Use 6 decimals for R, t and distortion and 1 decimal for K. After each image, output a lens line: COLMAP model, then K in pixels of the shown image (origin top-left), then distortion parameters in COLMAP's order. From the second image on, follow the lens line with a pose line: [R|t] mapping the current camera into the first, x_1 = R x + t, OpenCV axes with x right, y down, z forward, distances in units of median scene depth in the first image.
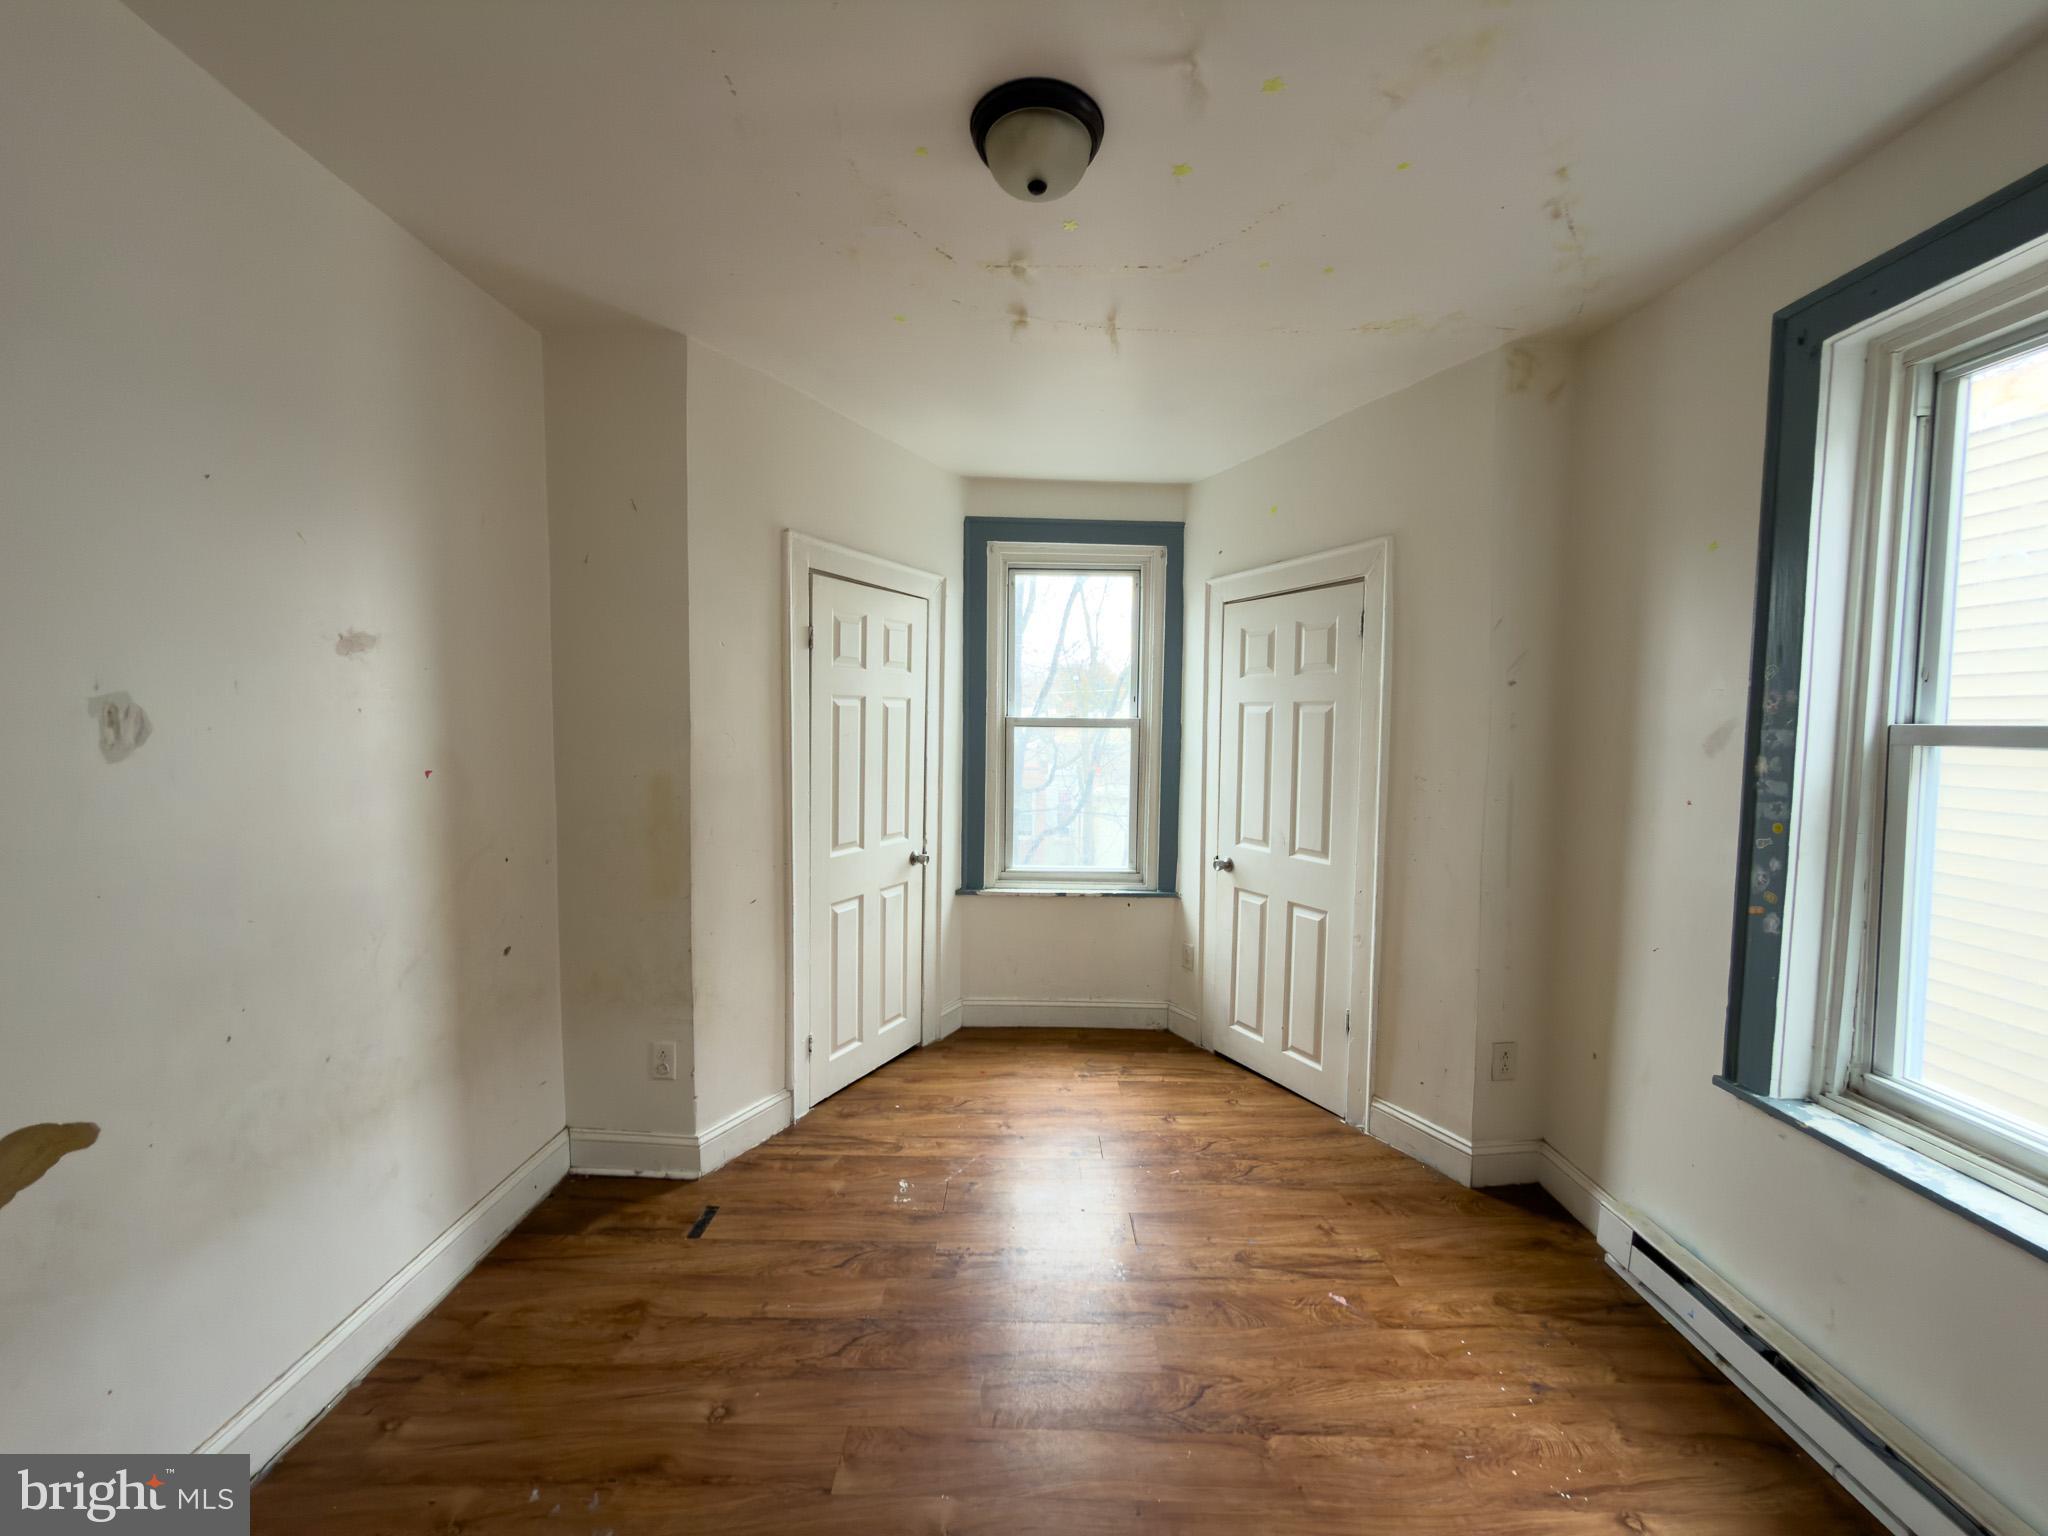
lens RADIAL K [[812.5, 0, 1025.6], [0, 812.5, 766.2], [0, 0, 1]] dist [-0.000619, 0.000023]
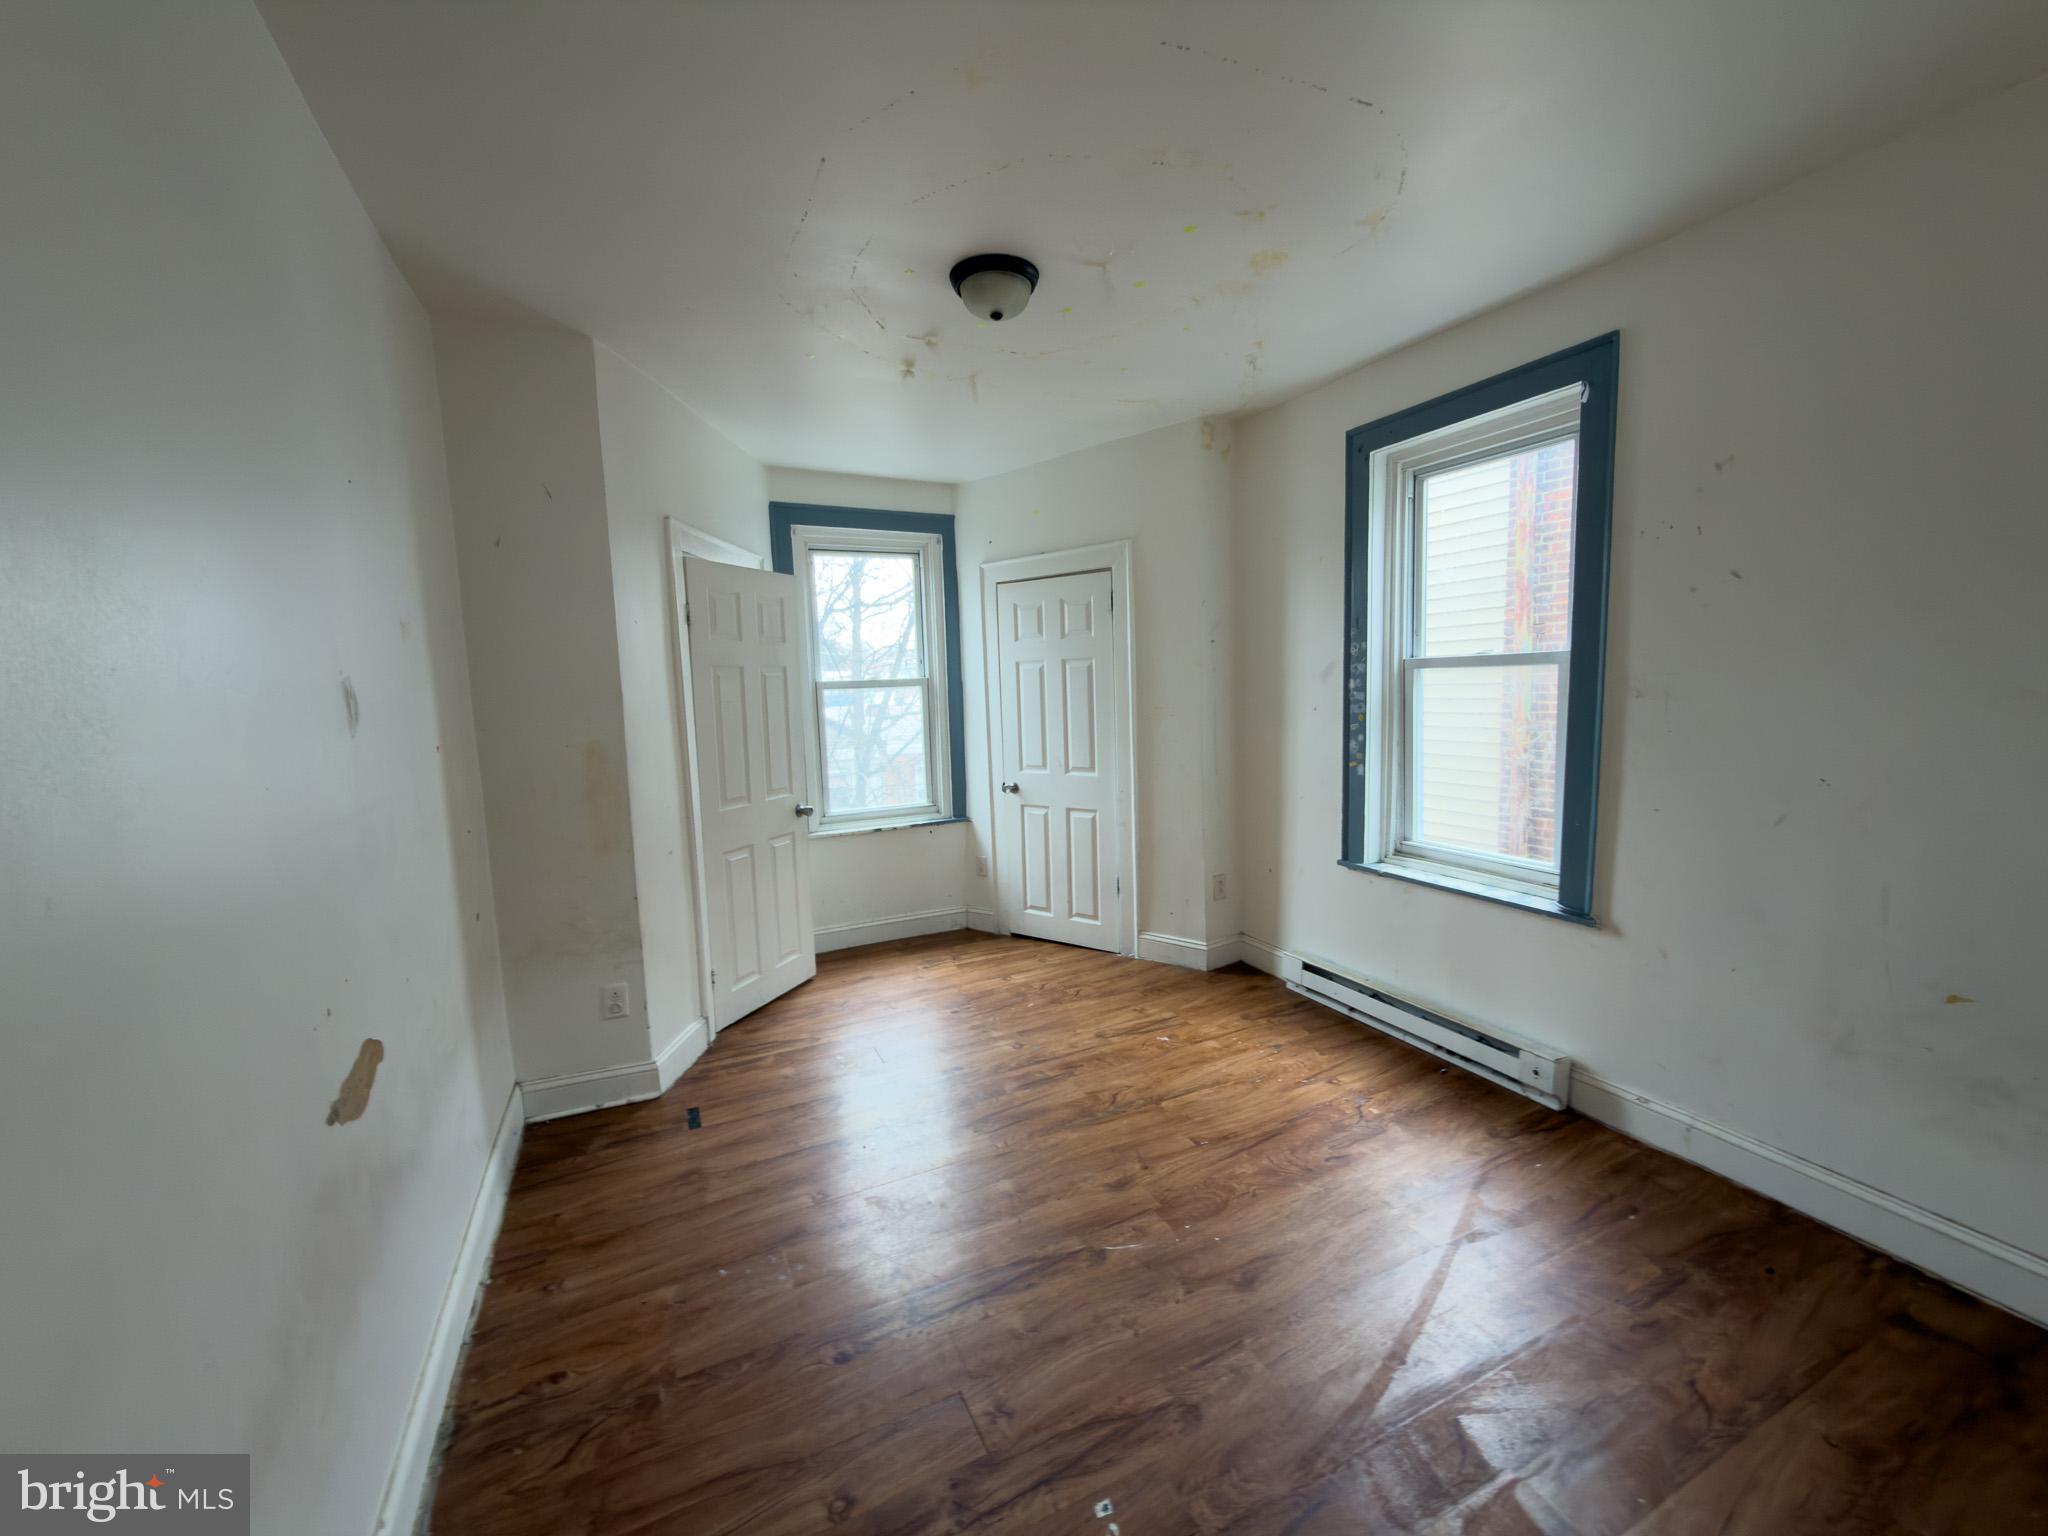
lens RADIAL K [[812.5, 0, 1027.1], [0, 812.5, 765.6], [0, 0, 1]] dist [-0.000619, 0.000023]
pose [[0.899116, -0.088153, 0.428742, -0.480853], [0.070074, 0.995866, 0.057806, 0.022237], [-0.432066, -0.021931, 0.901576, -0.290022]]
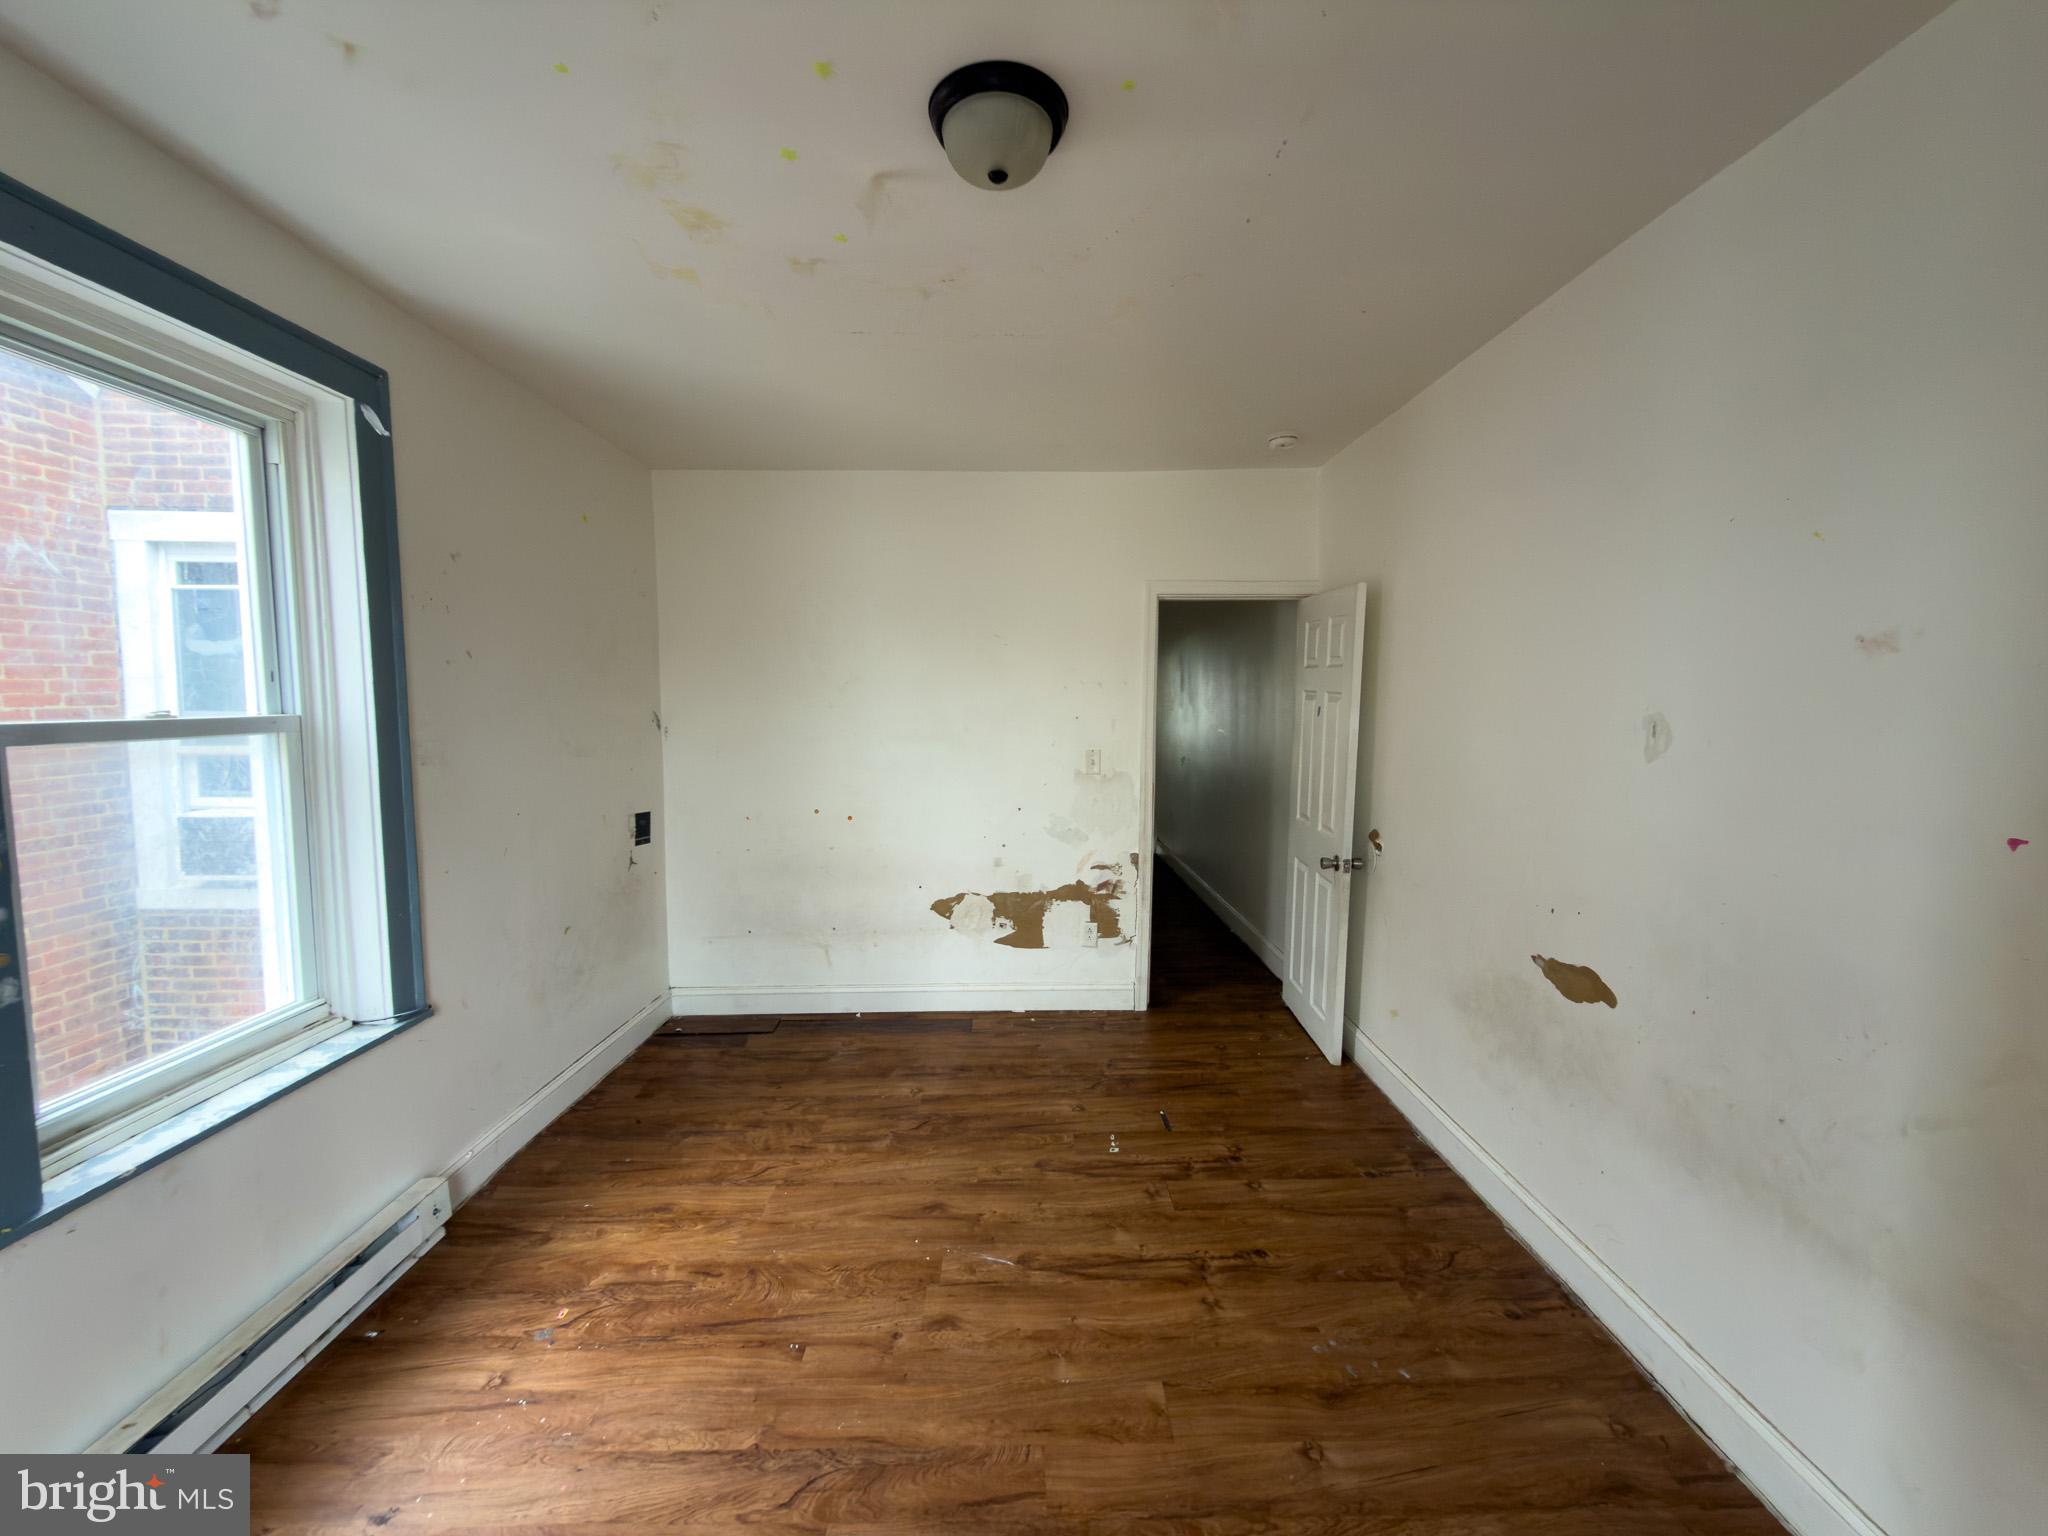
lens RADIAL K [[812.5, 0, 1014.9], [0, 812.5, 770.3], [0, 0, 1]] dist [-0.000619, 0.000023]
pose [[-0.999913, -0.012019, -0.005522, -0.006374], [-0.012693, 0.989347, 0.145024, -0.114581], [0.003720, 0.145082, -0.989413, 1.512415]]
